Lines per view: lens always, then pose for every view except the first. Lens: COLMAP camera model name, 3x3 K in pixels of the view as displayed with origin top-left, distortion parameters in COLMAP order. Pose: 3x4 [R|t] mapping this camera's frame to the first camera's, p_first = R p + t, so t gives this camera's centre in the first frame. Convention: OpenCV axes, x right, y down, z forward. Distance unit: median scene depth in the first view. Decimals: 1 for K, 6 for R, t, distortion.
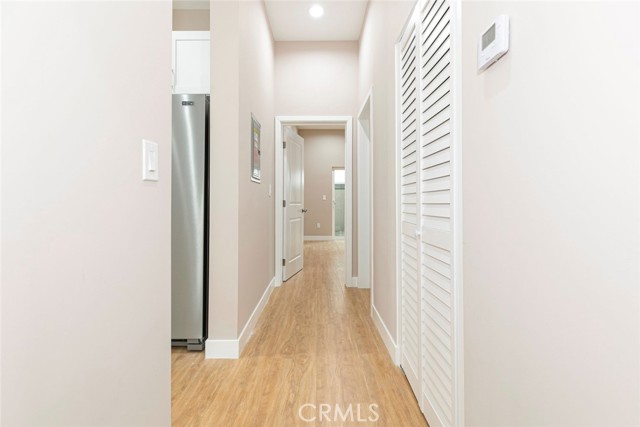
lens RADIAL K [[296.7, 0, 331.0], [0, 296.7, 207.0], [0, 0, 1]] dist [0.001127, -0.000058]
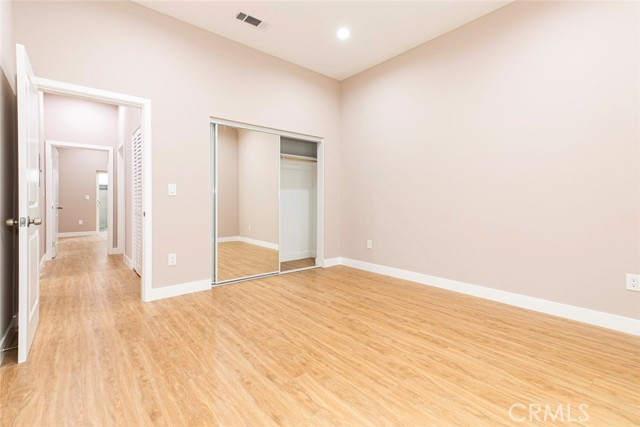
lens RADIAL K [[296.7, 0, 331.0], [0, 296.7, 207.0], [0, 0, 1]] dist [0.001127, -0.000058]
pose [[0.779982, -0.002989, 0.625795, -0.014093], [0.001662, 0.999995, 0.002705, 0.009507], [-0.625800, -0.001070, 0.779983, -1.013133]]
